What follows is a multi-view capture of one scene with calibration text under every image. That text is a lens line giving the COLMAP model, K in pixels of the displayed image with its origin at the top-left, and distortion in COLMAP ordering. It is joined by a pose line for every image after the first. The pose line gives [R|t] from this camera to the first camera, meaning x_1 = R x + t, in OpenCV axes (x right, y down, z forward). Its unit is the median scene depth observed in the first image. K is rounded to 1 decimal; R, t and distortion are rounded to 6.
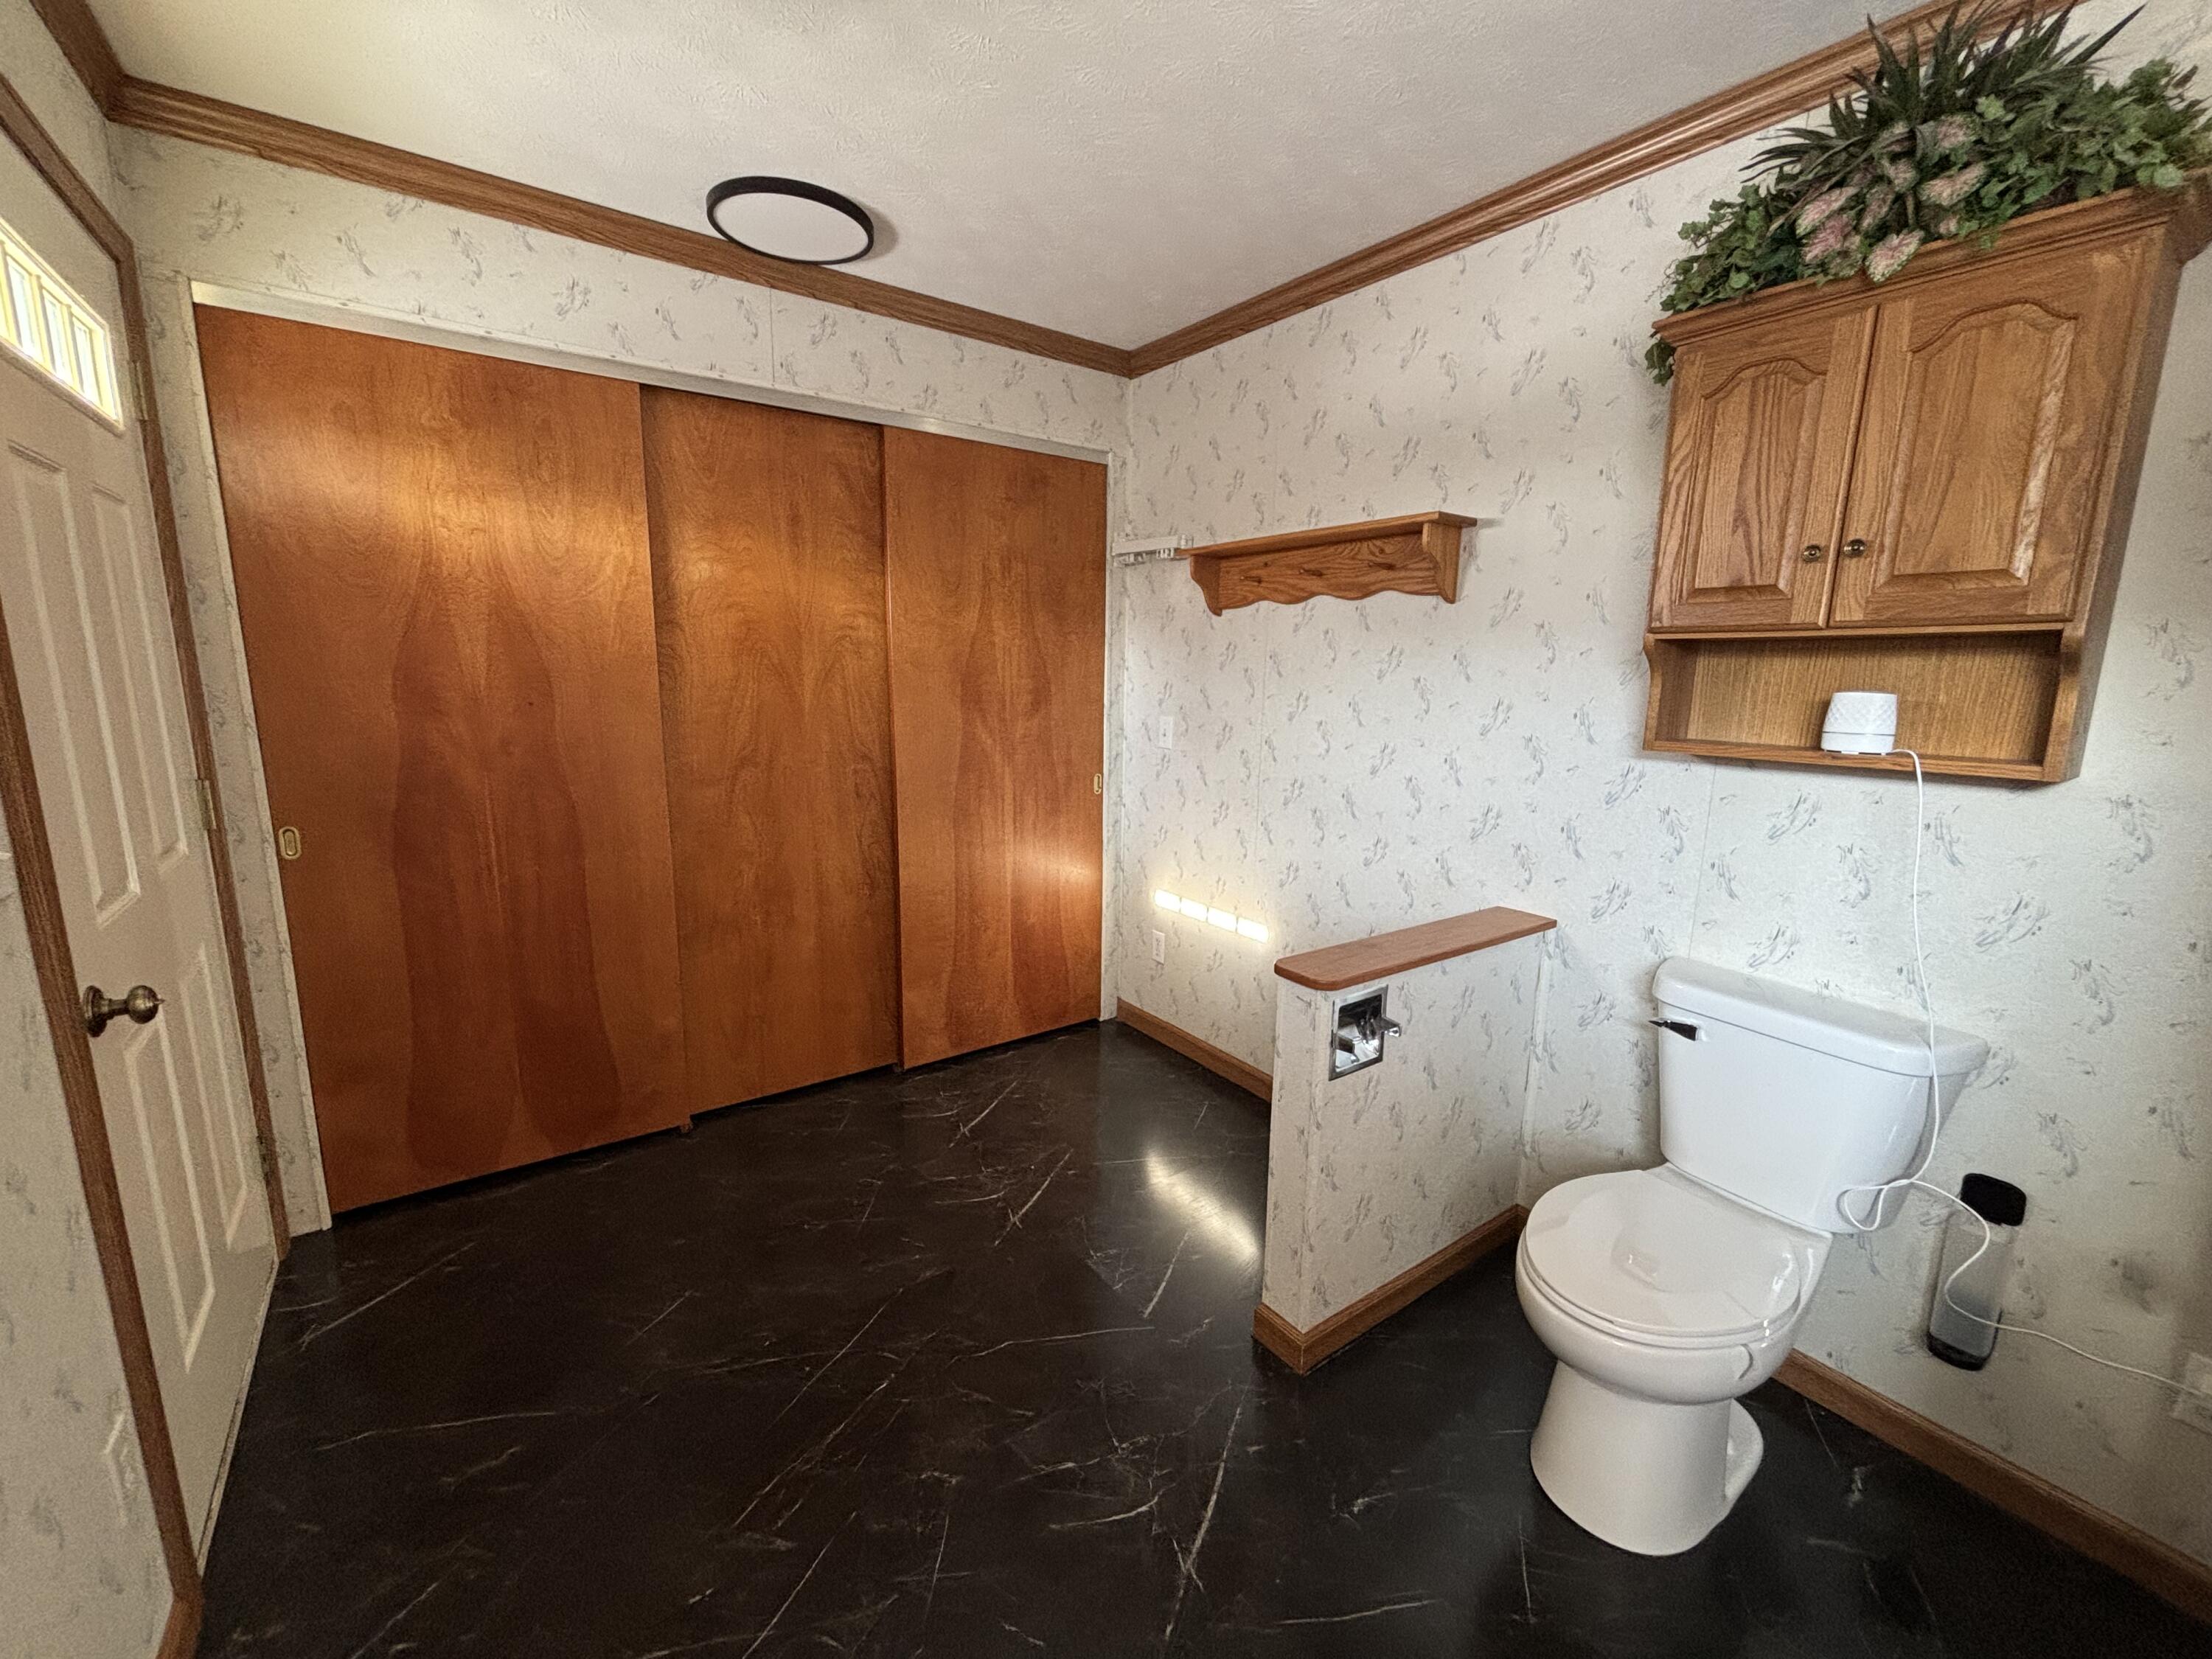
lens RADIAL K [[895.3, 0, 1102.9], [0, 895.3, 833.1], [0, 0, 1]] dist [-0.002736, 0.001296]
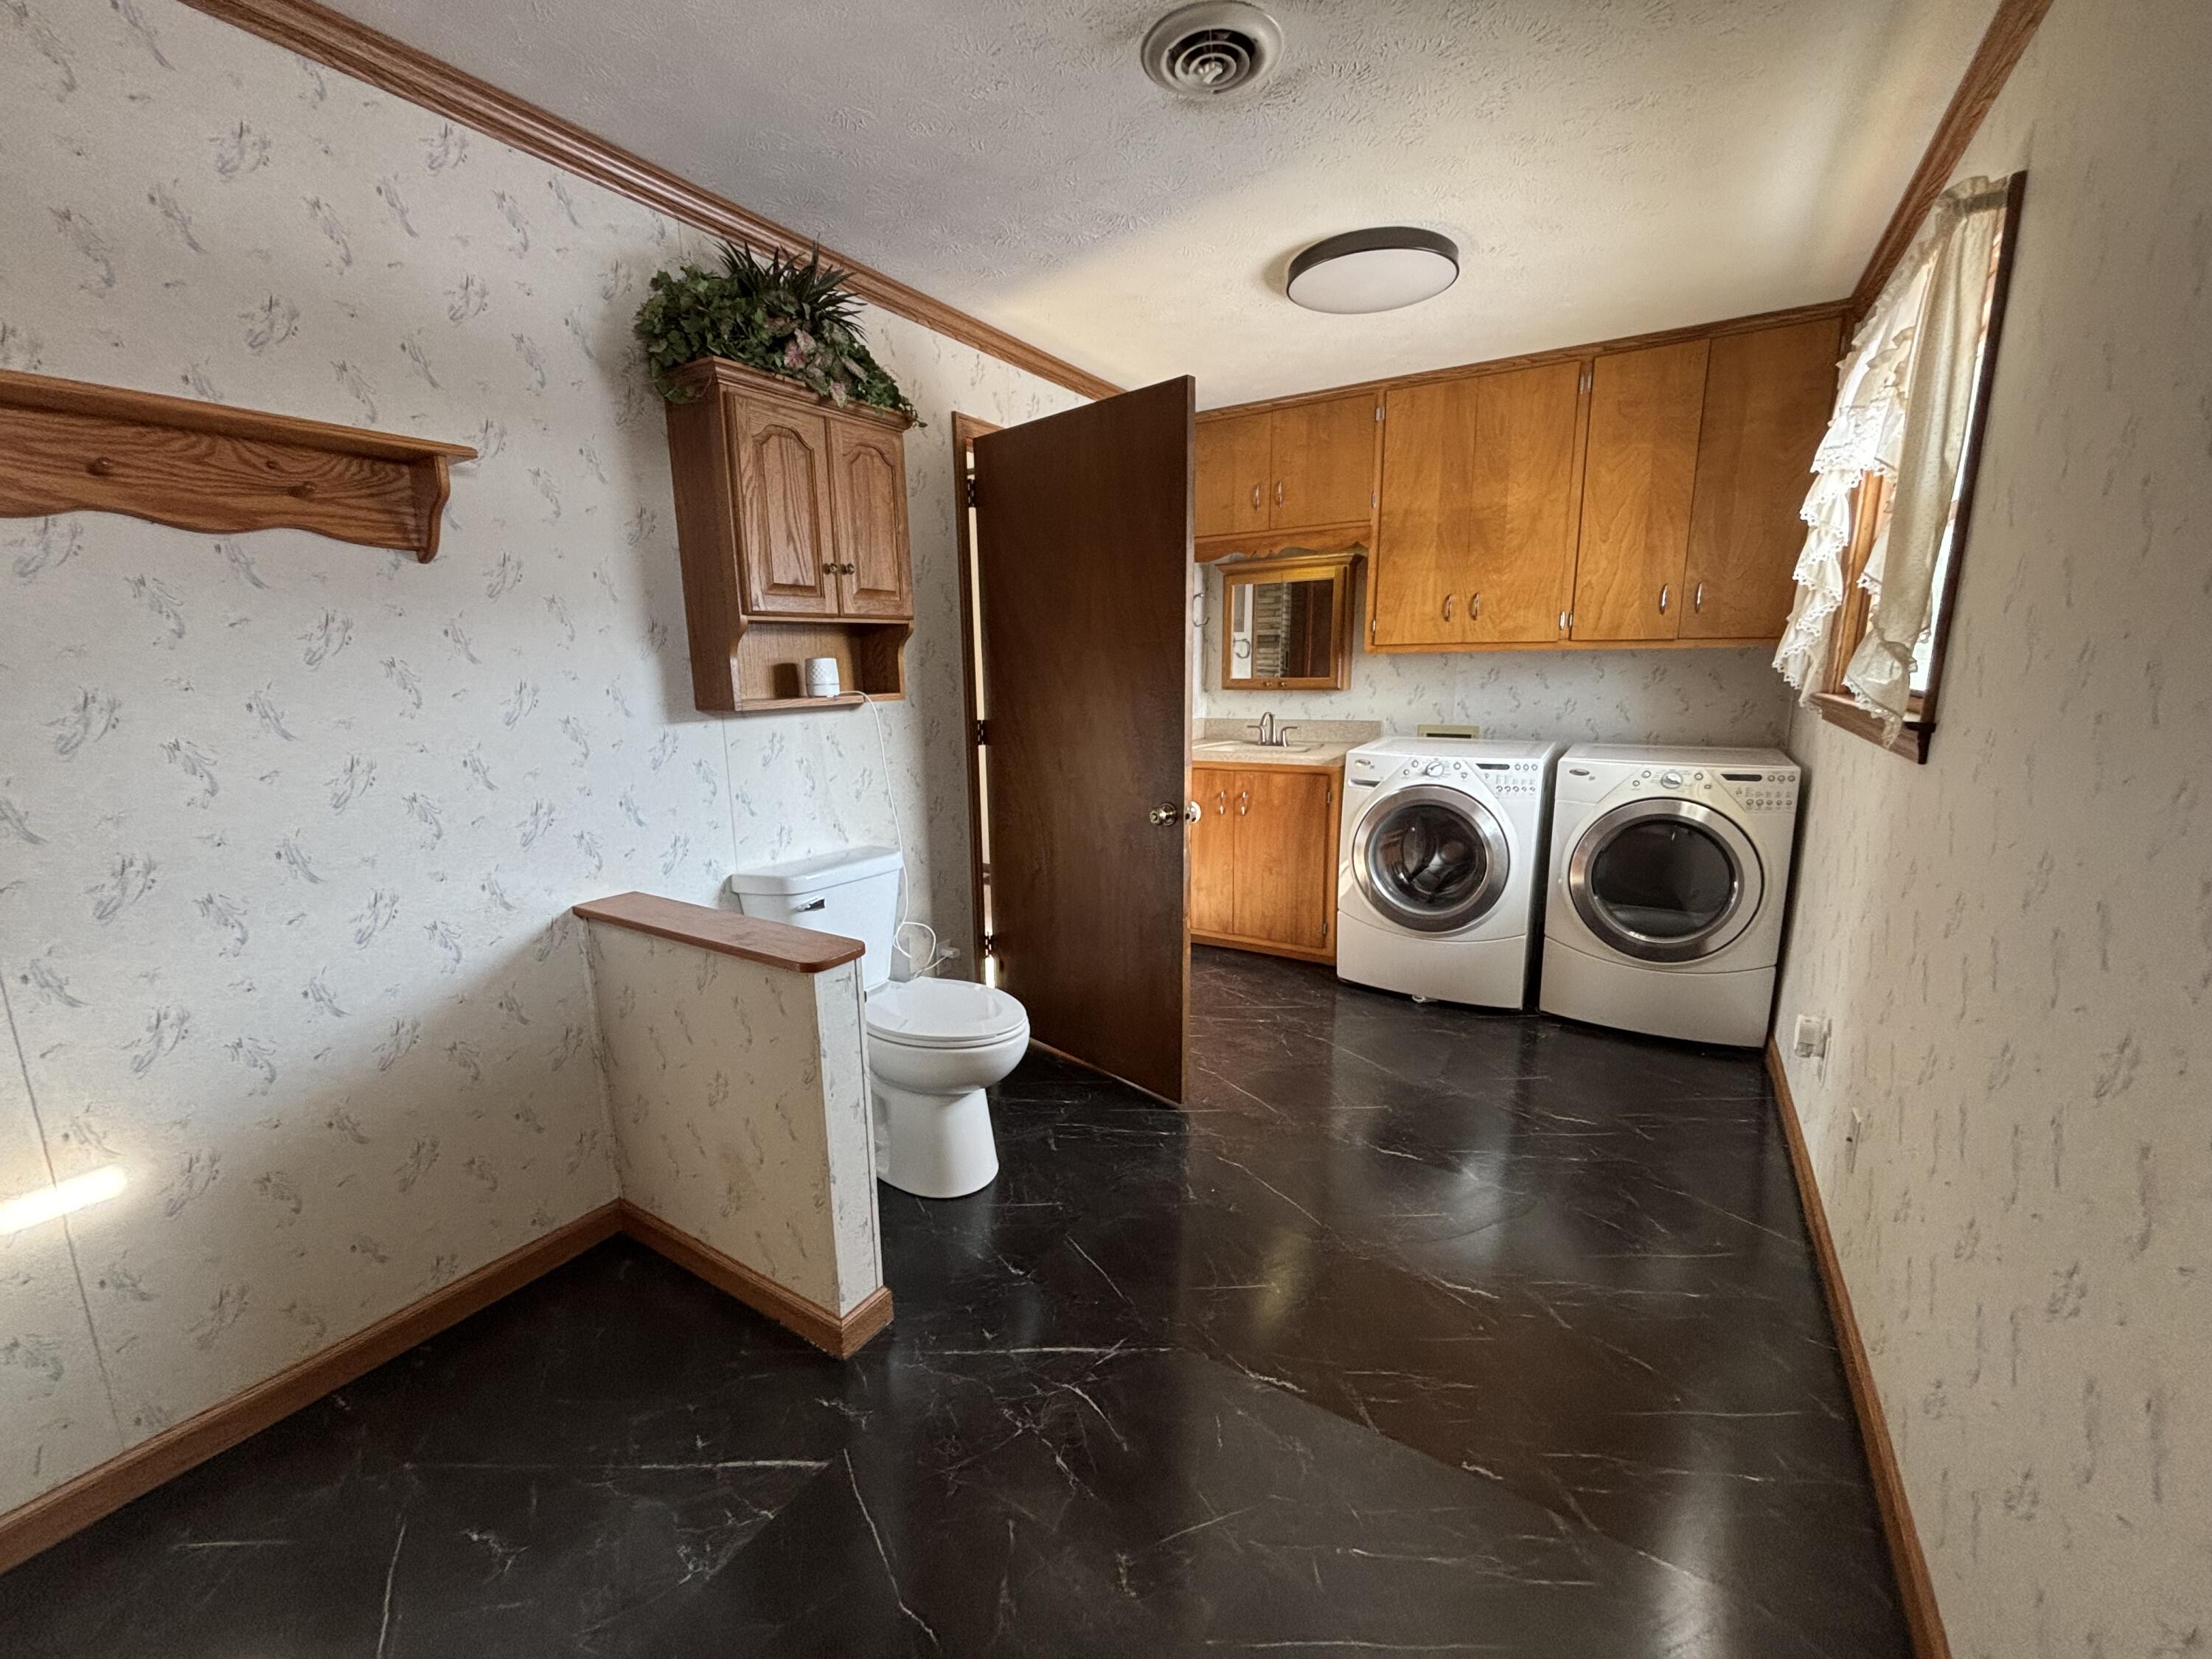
lens RADIAL K [[895.3, 0, 1102.9], [0, 895.3, 833.1], [0, 0, 1]] dist [-0.002736, 0.001296]
pose [[-0.379356, -0.185540, 0.906457, -0.695005], [0.180746, 0.945952, 0.269267, -0.164839], [-0.907425, 0.265987, -0.325317, 0.937548]]
